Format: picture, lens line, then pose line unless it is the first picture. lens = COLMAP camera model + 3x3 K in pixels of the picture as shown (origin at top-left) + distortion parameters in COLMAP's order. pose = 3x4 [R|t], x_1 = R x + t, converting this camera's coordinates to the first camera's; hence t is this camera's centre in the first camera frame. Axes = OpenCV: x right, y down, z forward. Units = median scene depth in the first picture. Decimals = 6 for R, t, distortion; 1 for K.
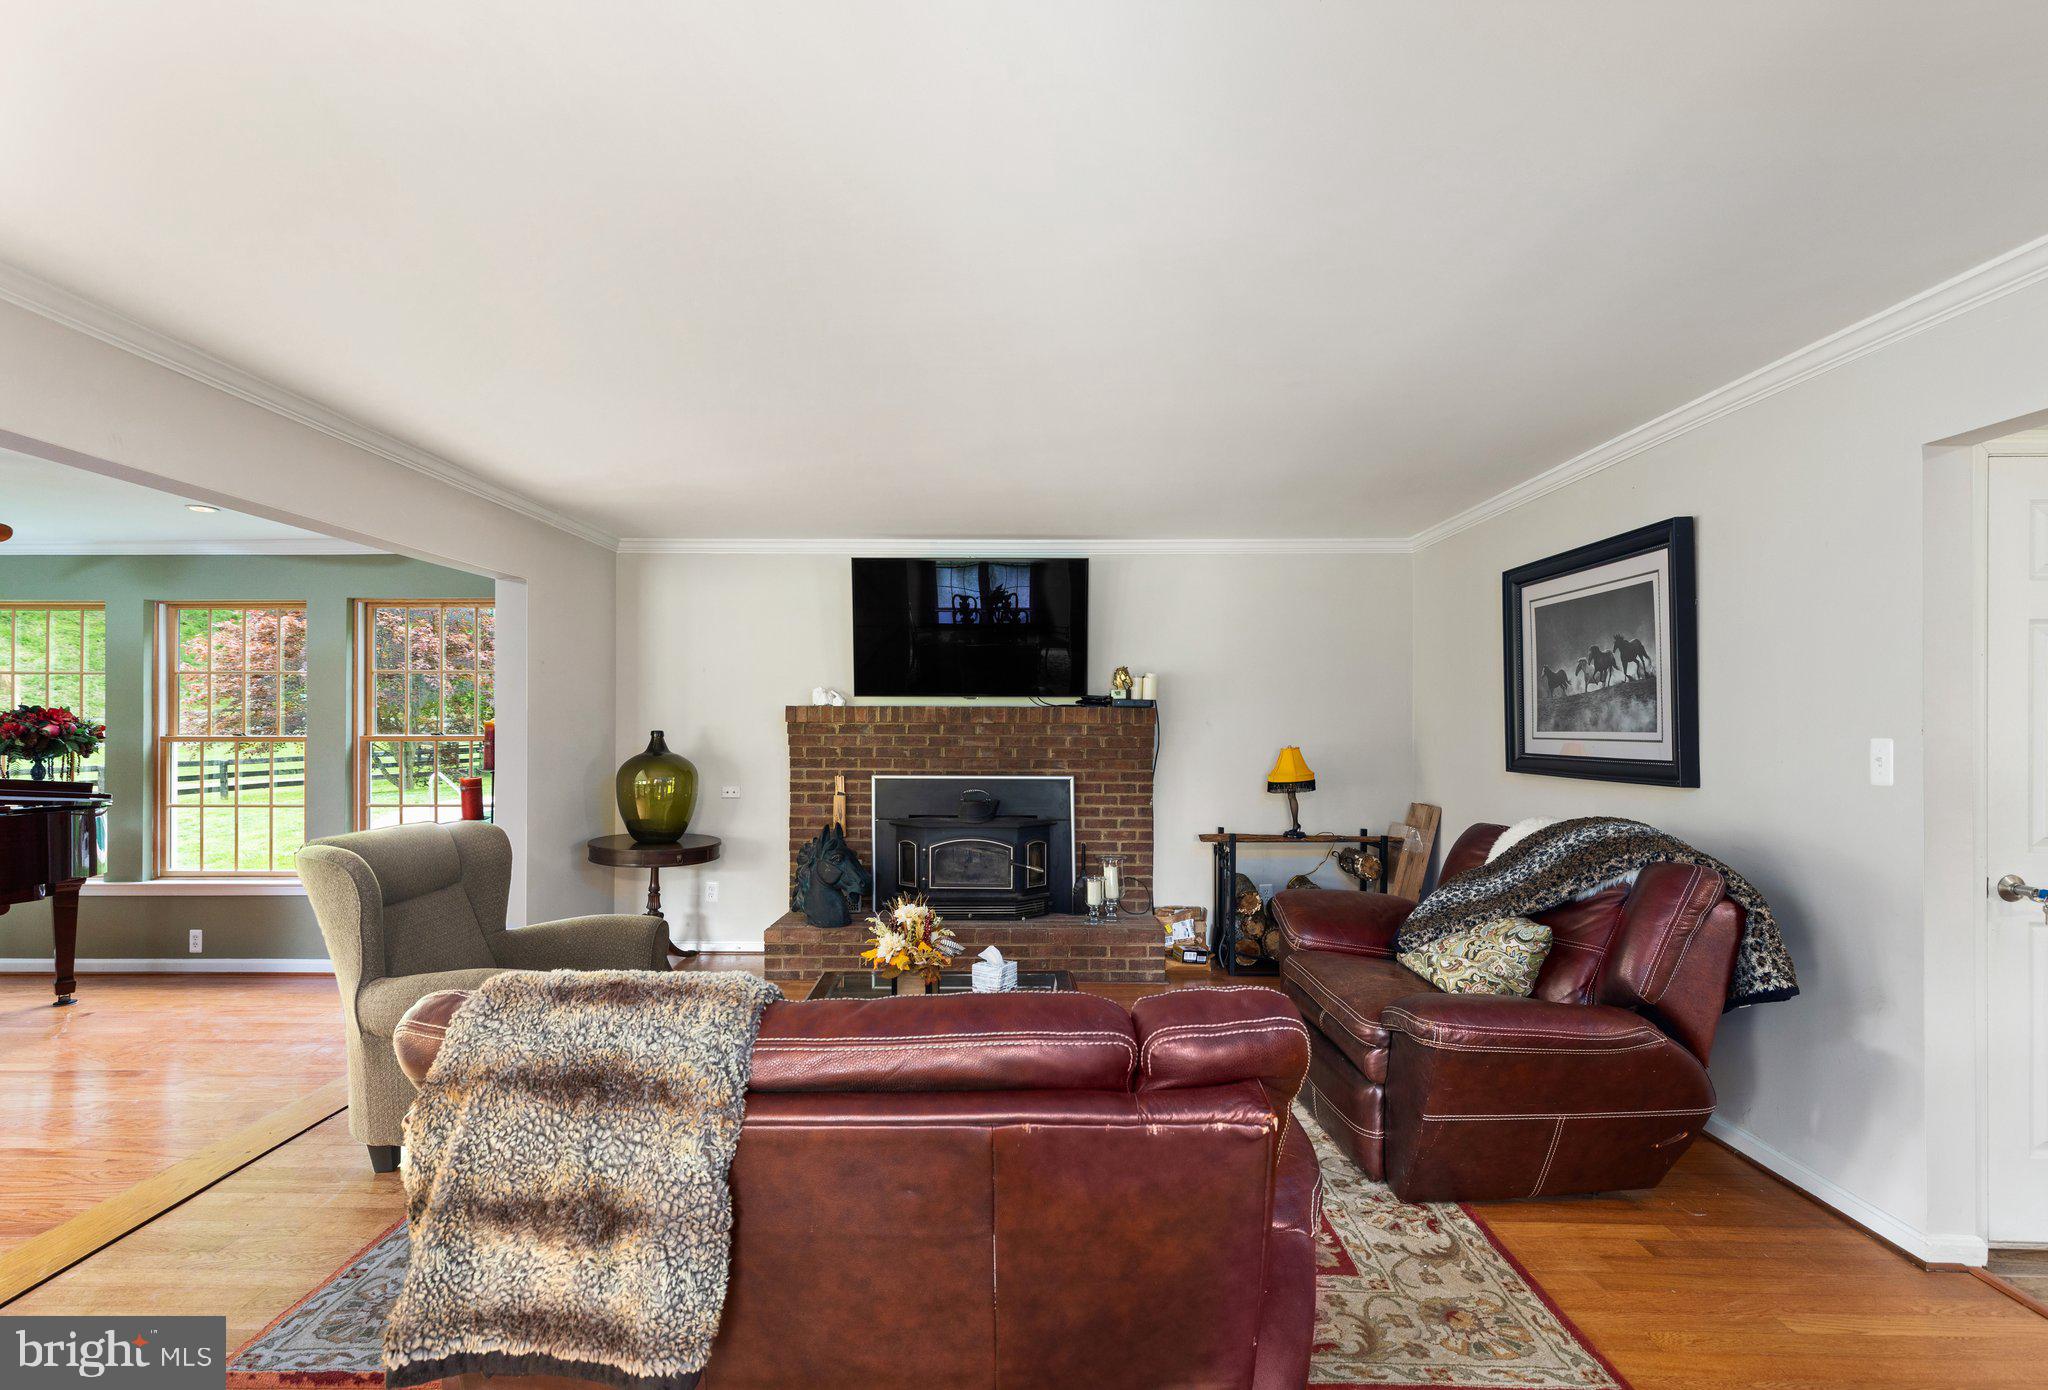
lens RADIAL K [[963.3, 0, 1005.9], [0, 963.3, 717.6], [0, 0, 1]] dist [-0.007764, 0.000142]
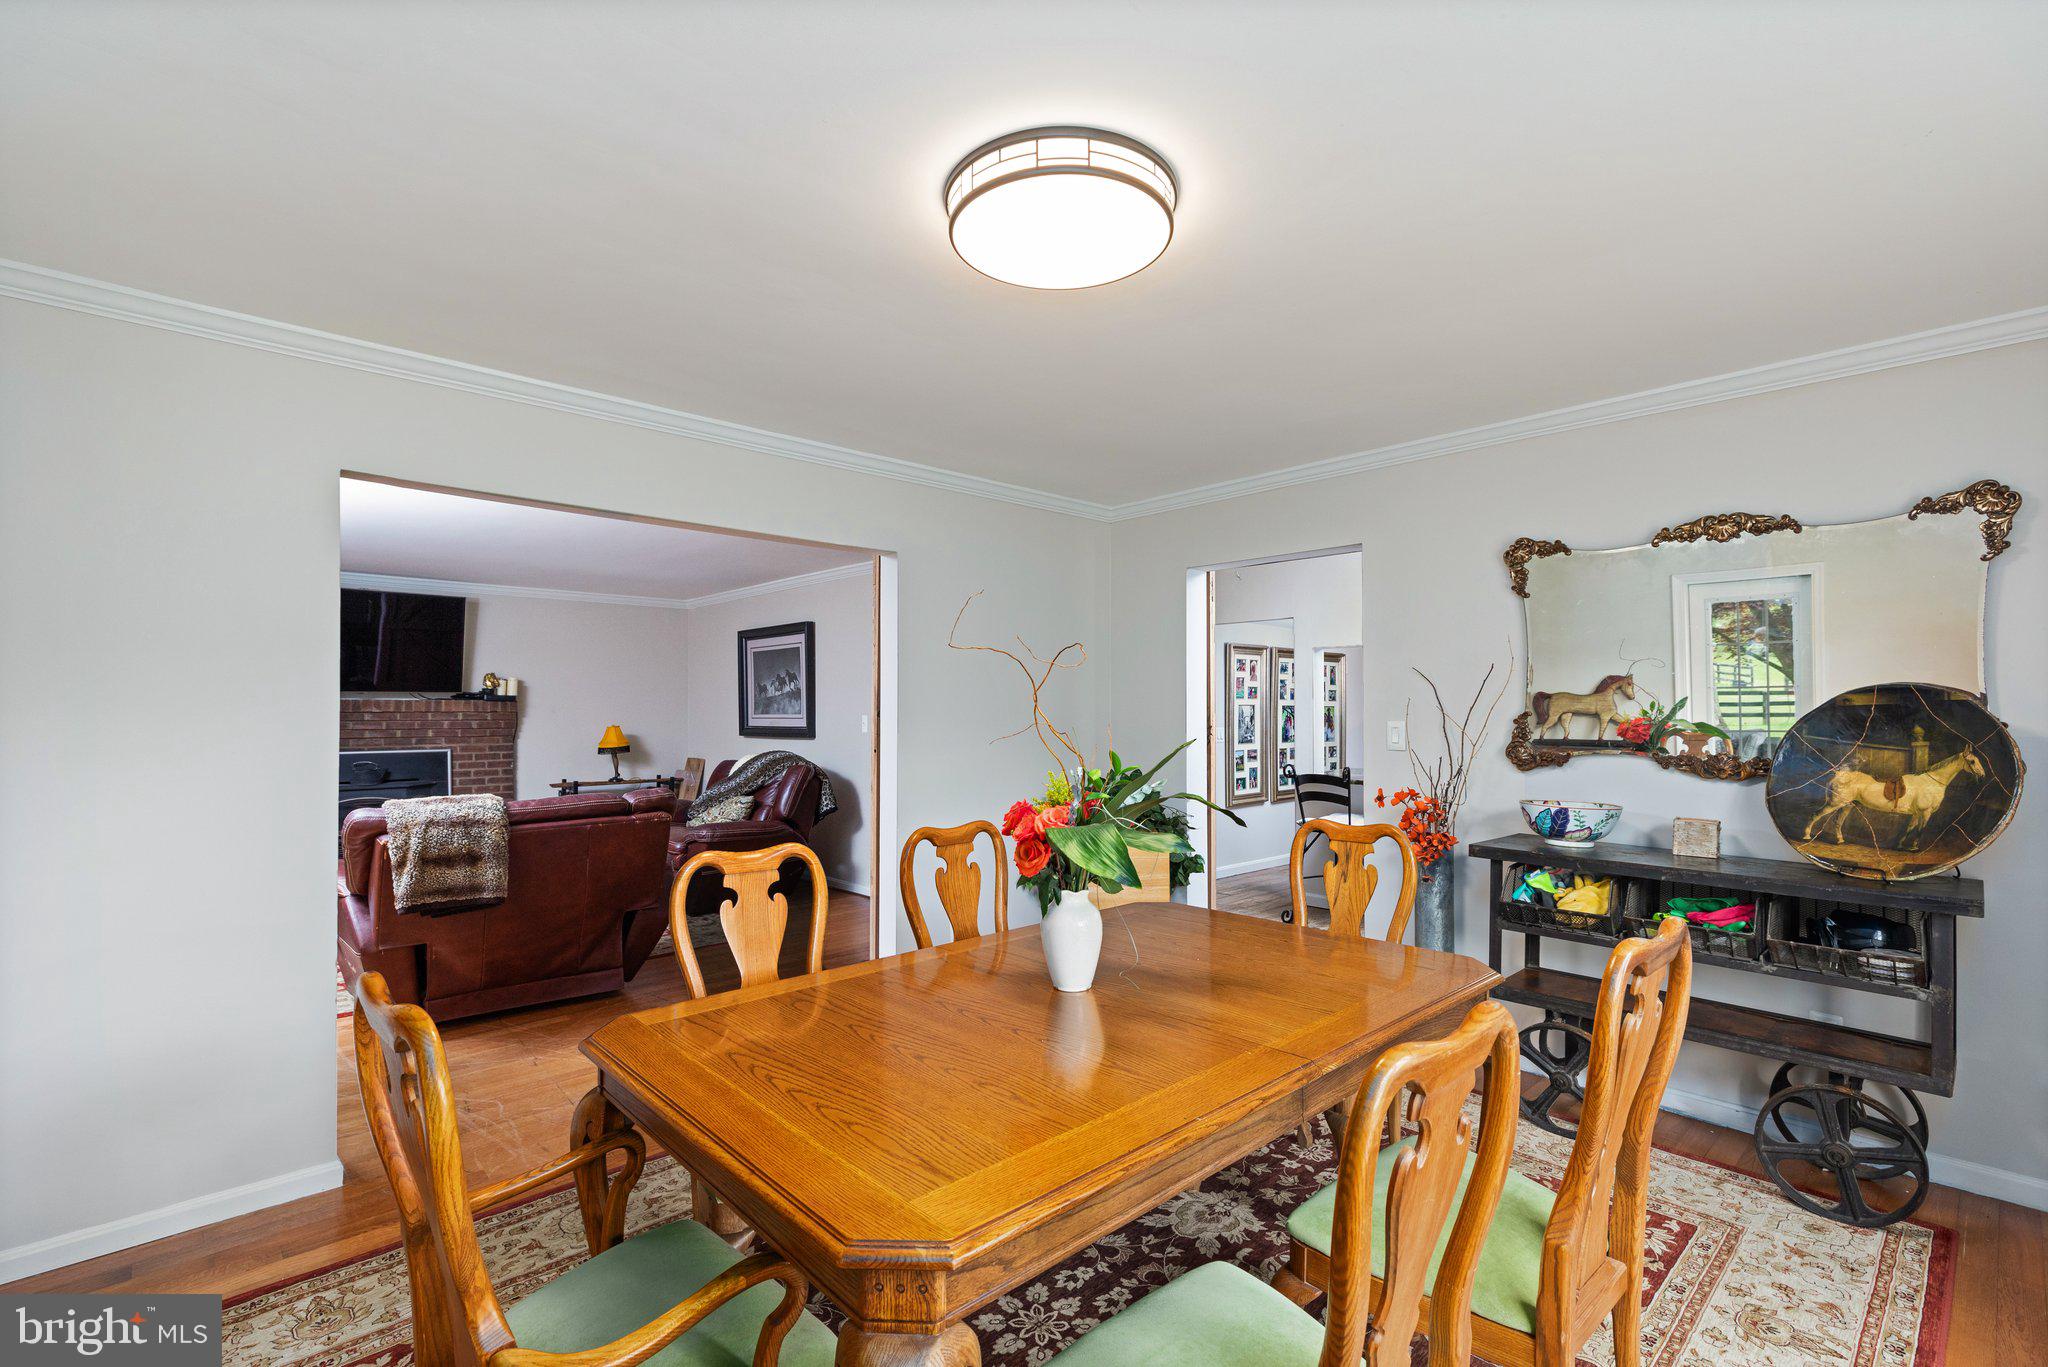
lens RADIAL K [[915.9, 0, 1059.5], [0, 915.9, 703.2], [0, 0, 1]] dist [0.008448, -0.002549]
pose [[0.693561, 0.003331, 0.720390, -0.291075], [-0.000941, 0.999993, -0.003718, -0.002368], [-0.720397, 0.001900, 0.693559, -0.600634]]
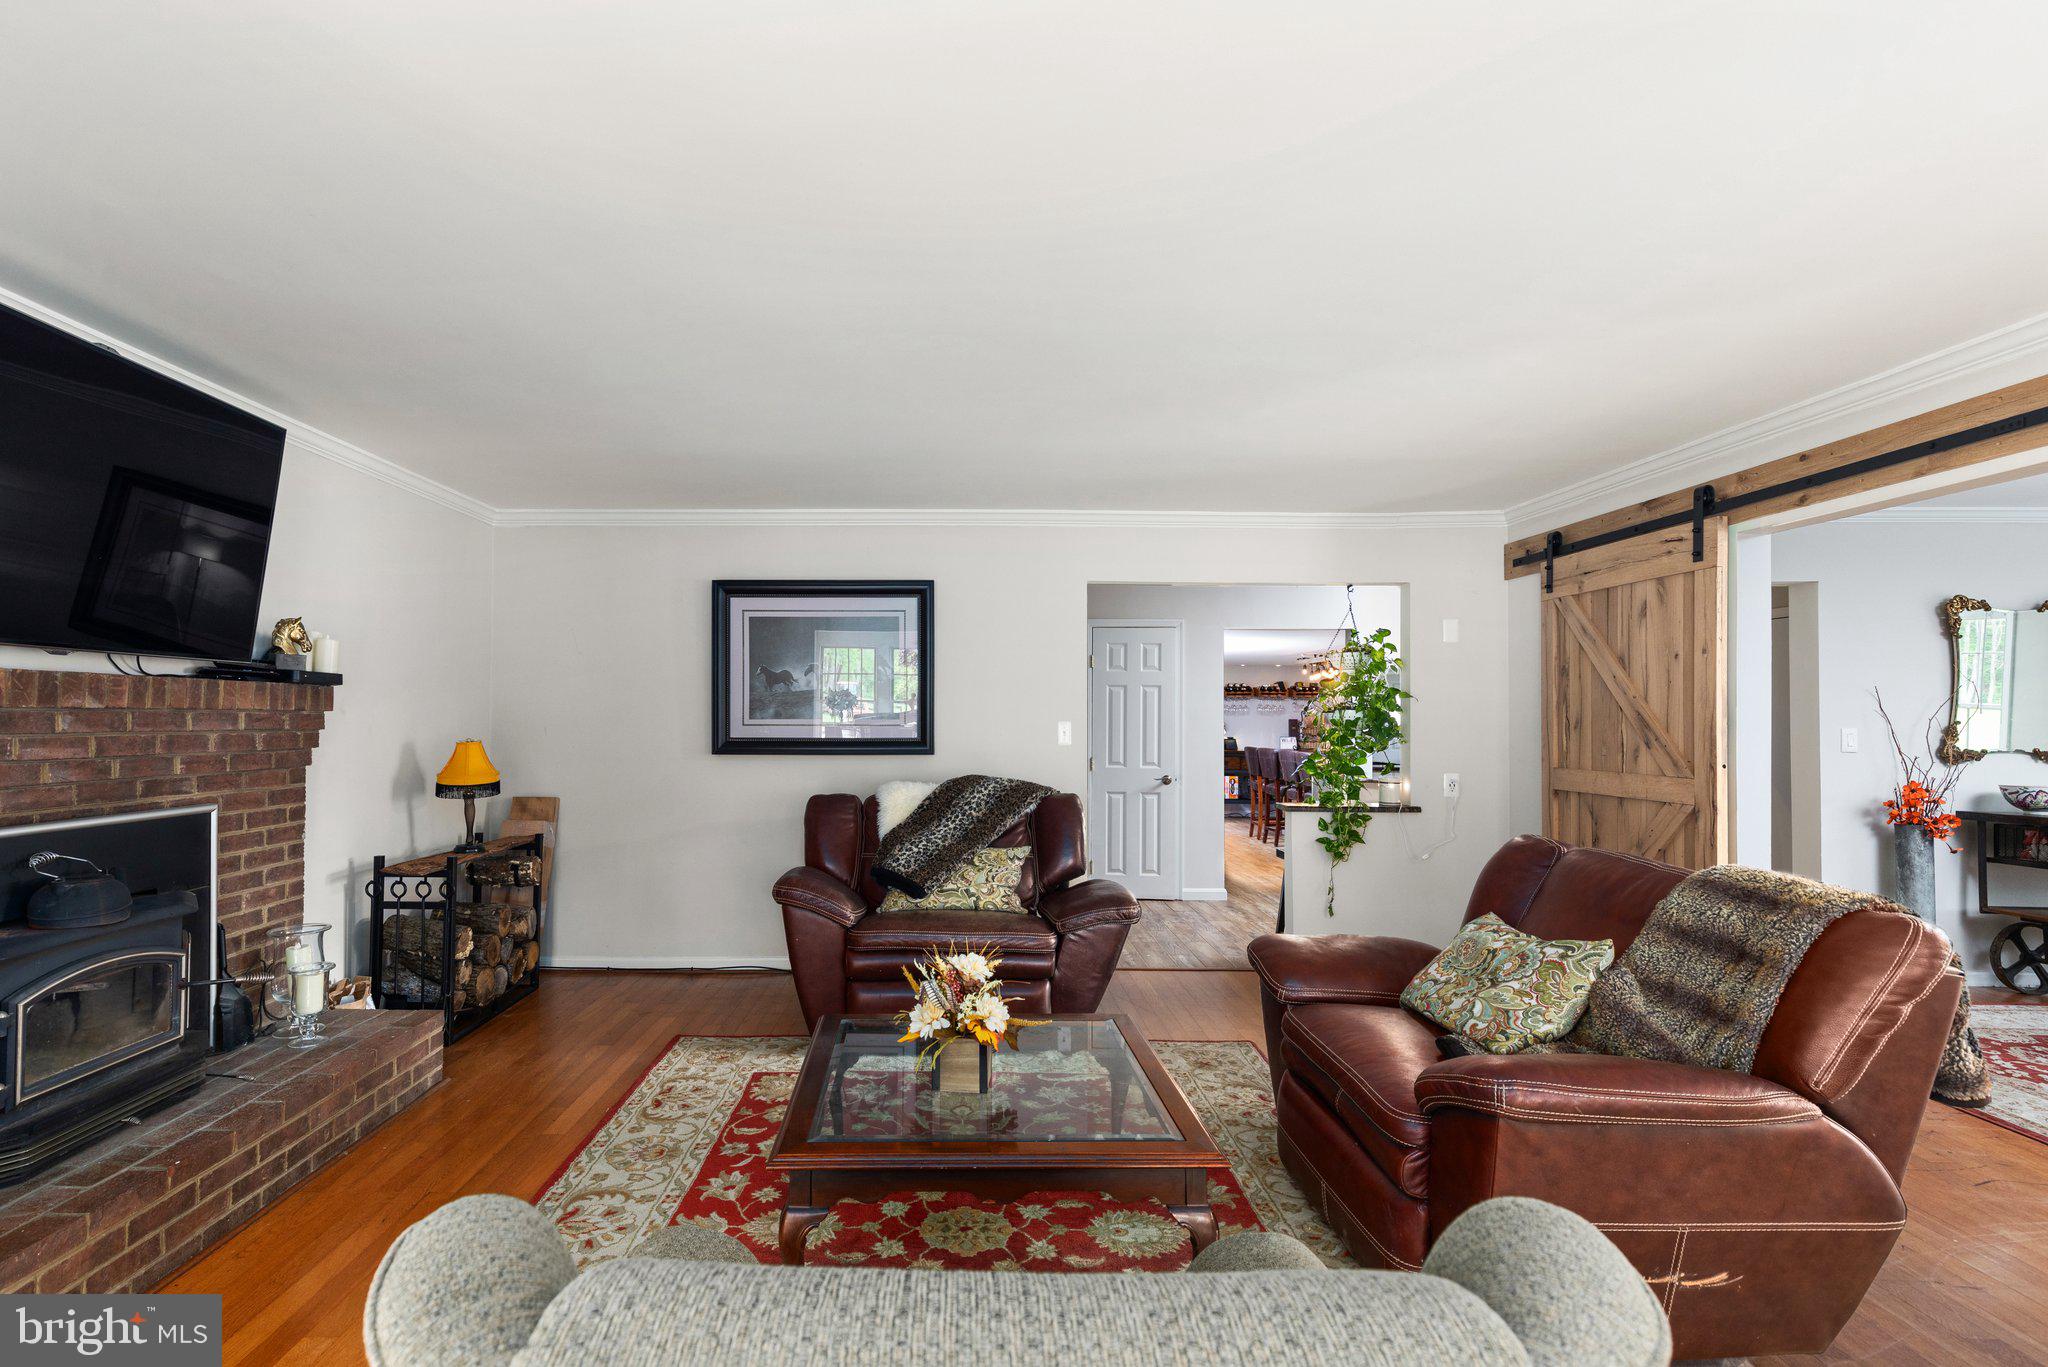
lens RADIAL K [[915.9, 0, 979.2], [0, 915.9, 698.5], [0, 0, 1]] dist [0.008448, -0.002549]
pose [[-0.010953, 0.017845, 0.999781, -0.481584], [-0.010258, 0.999786, -0.017957, 0.004862], [-0.999887, -0.010453, -0.010768, 0.582650]]
